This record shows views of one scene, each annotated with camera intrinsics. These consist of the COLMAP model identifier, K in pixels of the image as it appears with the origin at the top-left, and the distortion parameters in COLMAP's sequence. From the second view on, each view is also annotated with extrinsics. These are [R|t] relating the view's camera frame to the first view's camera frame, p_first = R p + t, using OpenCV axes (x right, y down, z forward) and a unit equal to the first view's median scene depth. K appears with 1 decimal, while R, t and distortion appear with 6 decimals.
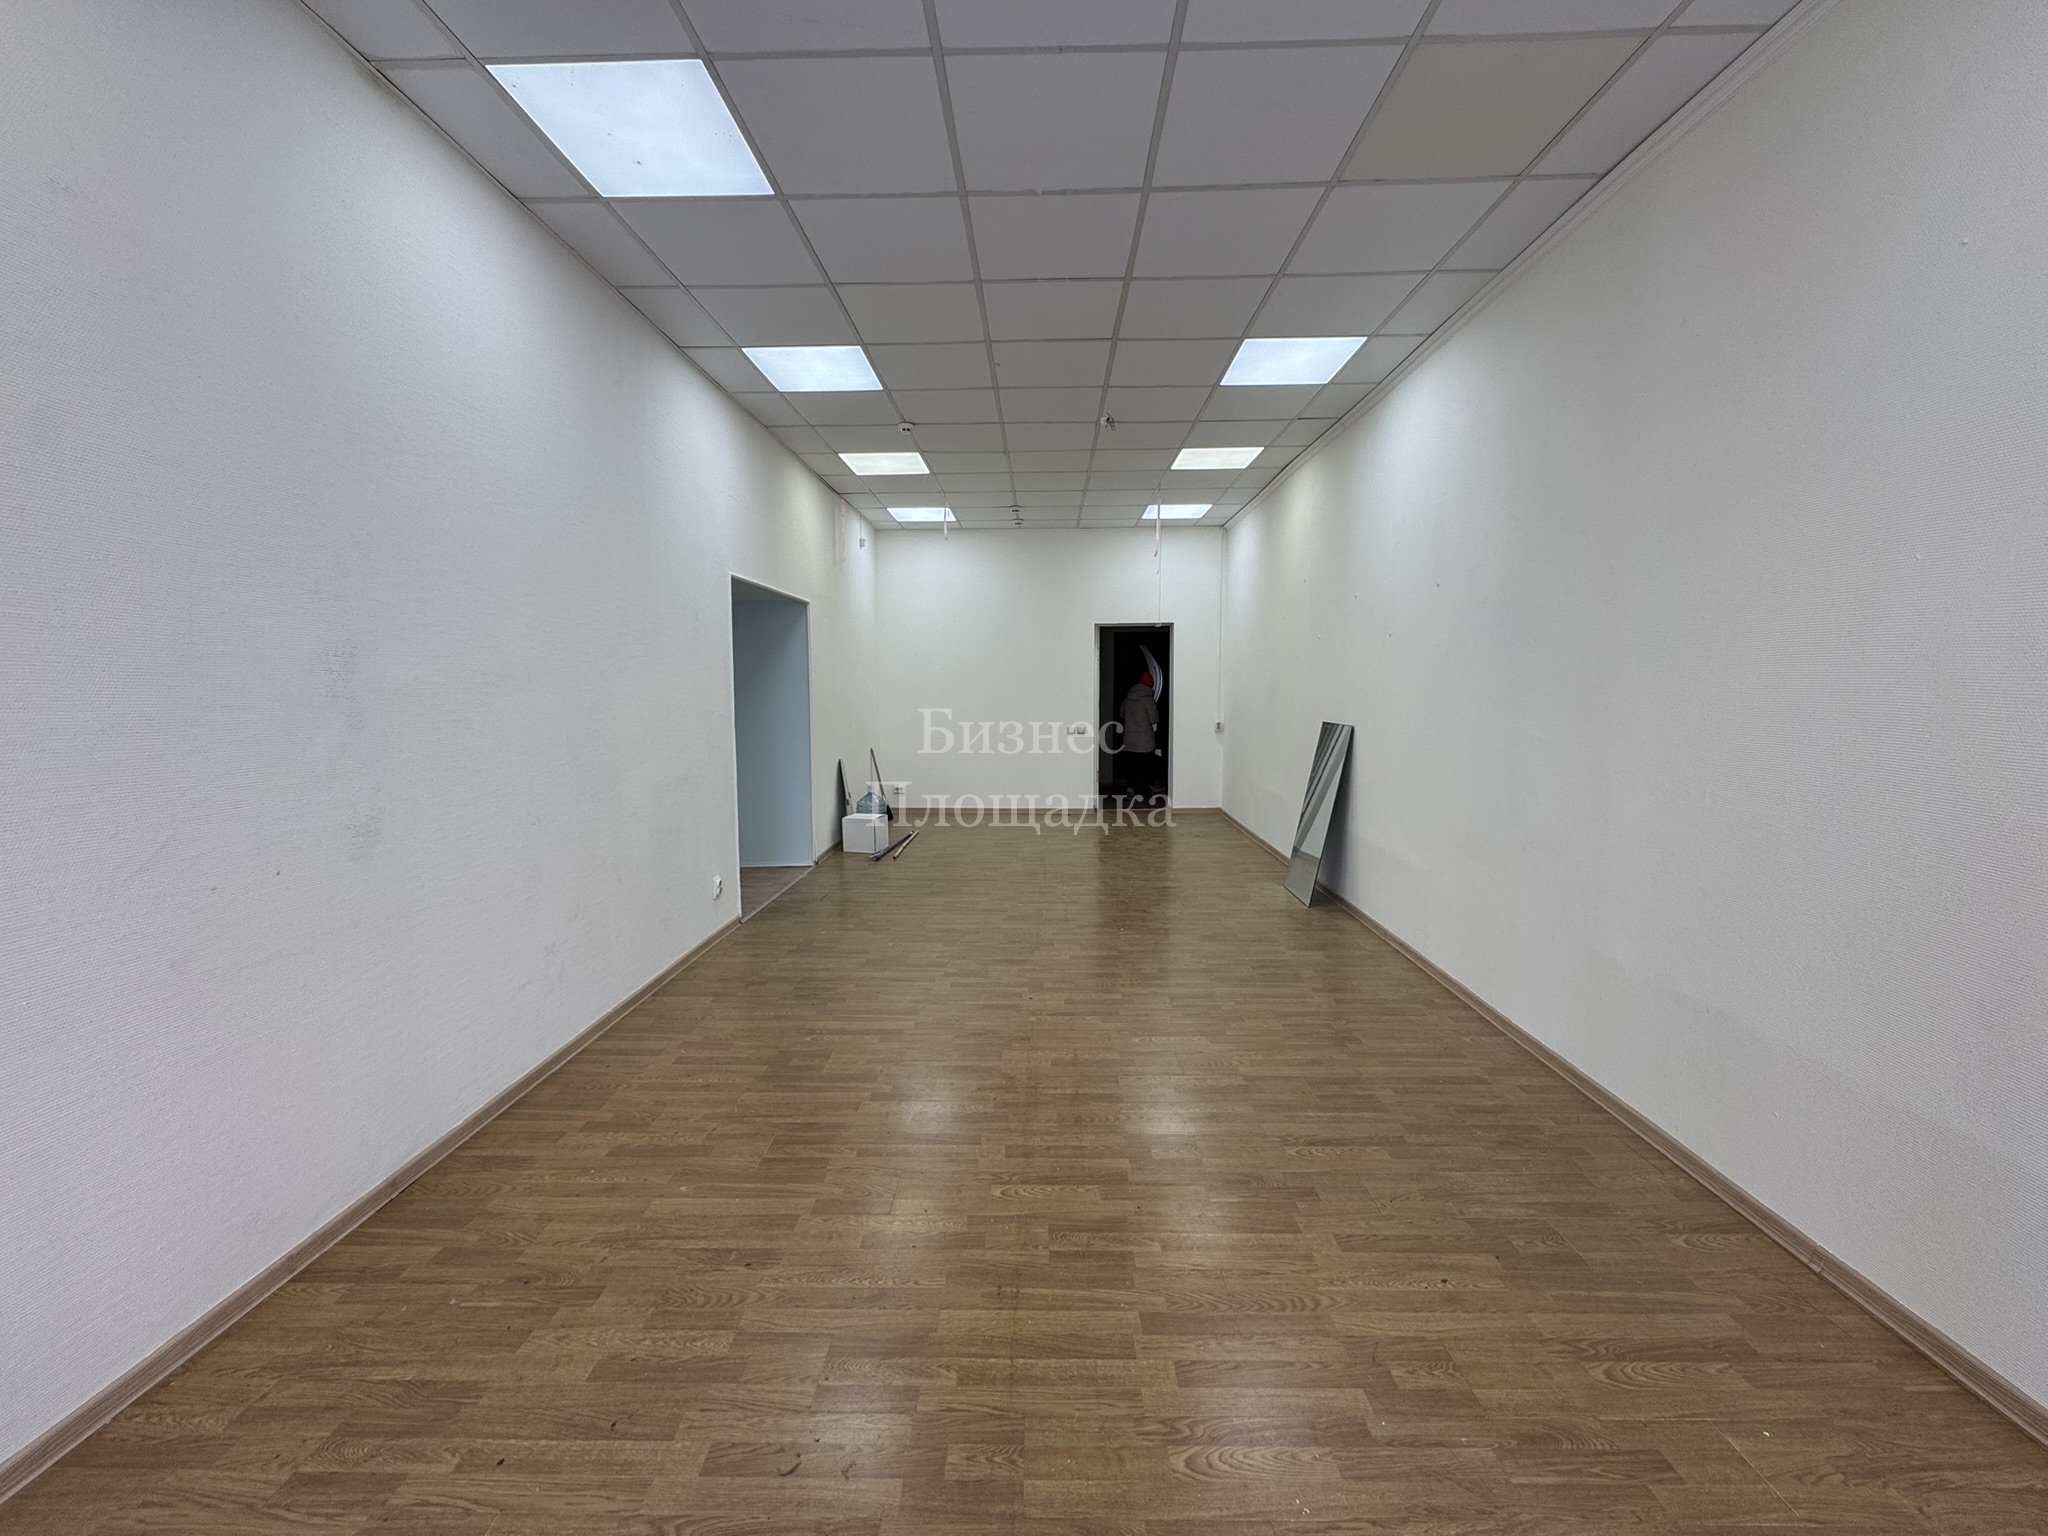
lens RADIAL K [[815.5, 0, 1027.5], [0, 815.5, 760.2], [0, 0, 1]] dist [-0.002976, 0.000397]
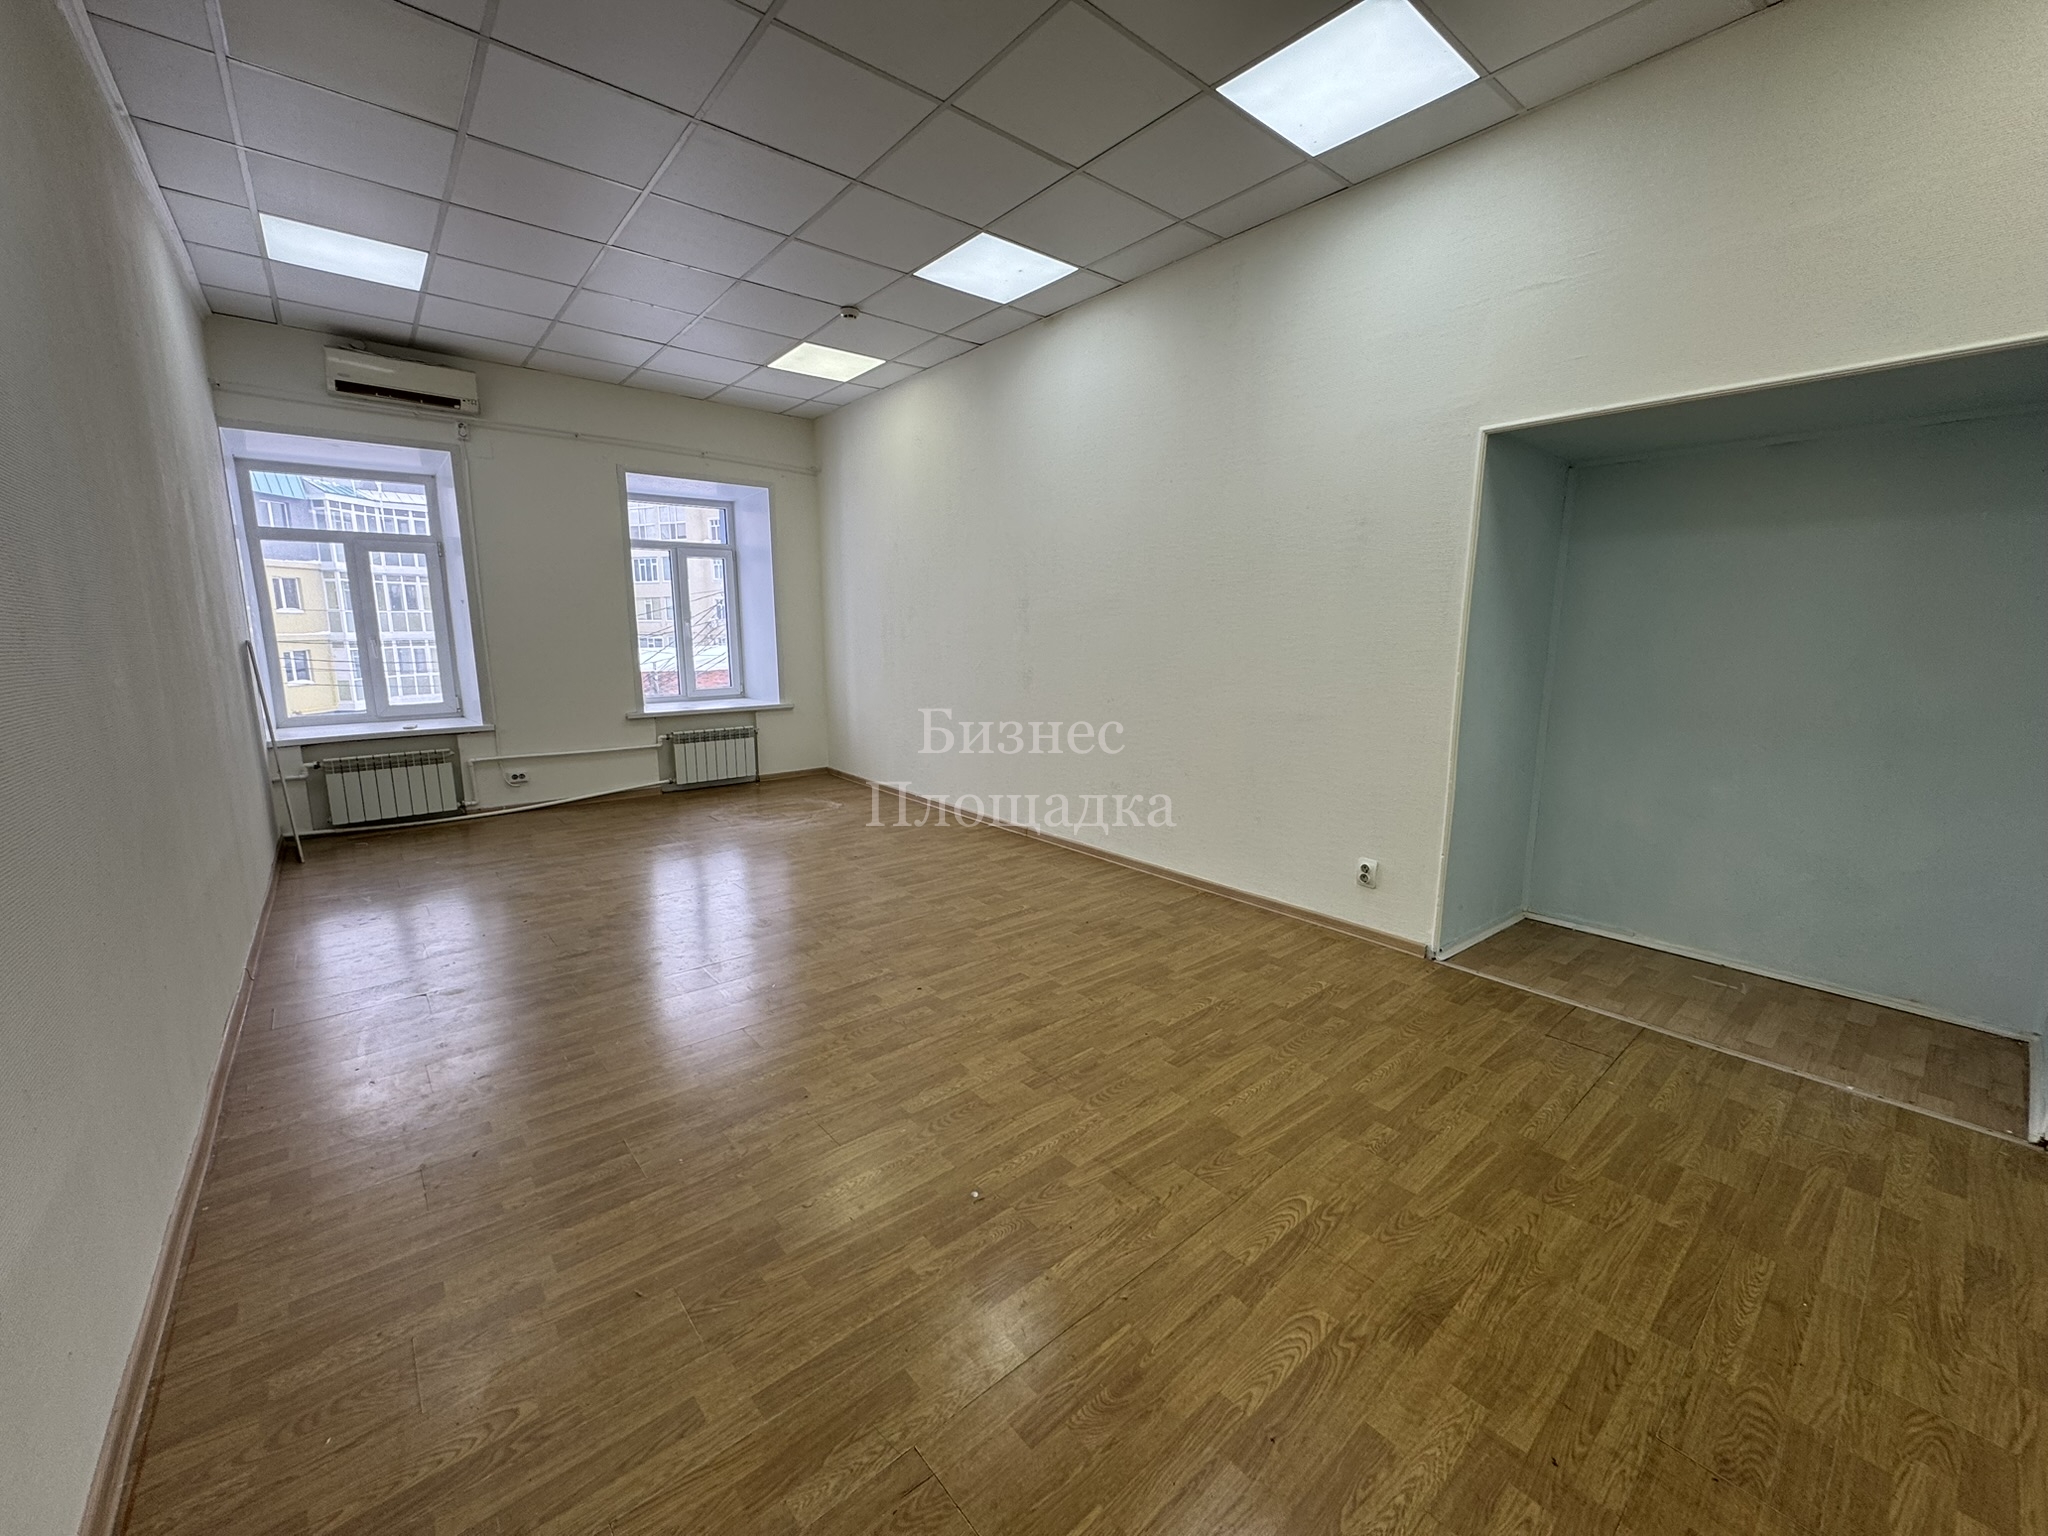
lens RADIAL K [[815.5, 0, 1024.6], [0, 815.5, 757.6], [0, 0, 1]] dist [-0.002976, 0.000397]
pose [[-0.753618, 0.107103, -0.648528, 0.492145], [-0.060512, 0.971142, 0.230699, -0.150730], [0.654521, 0.213103, -0.725389, 1.830047]]
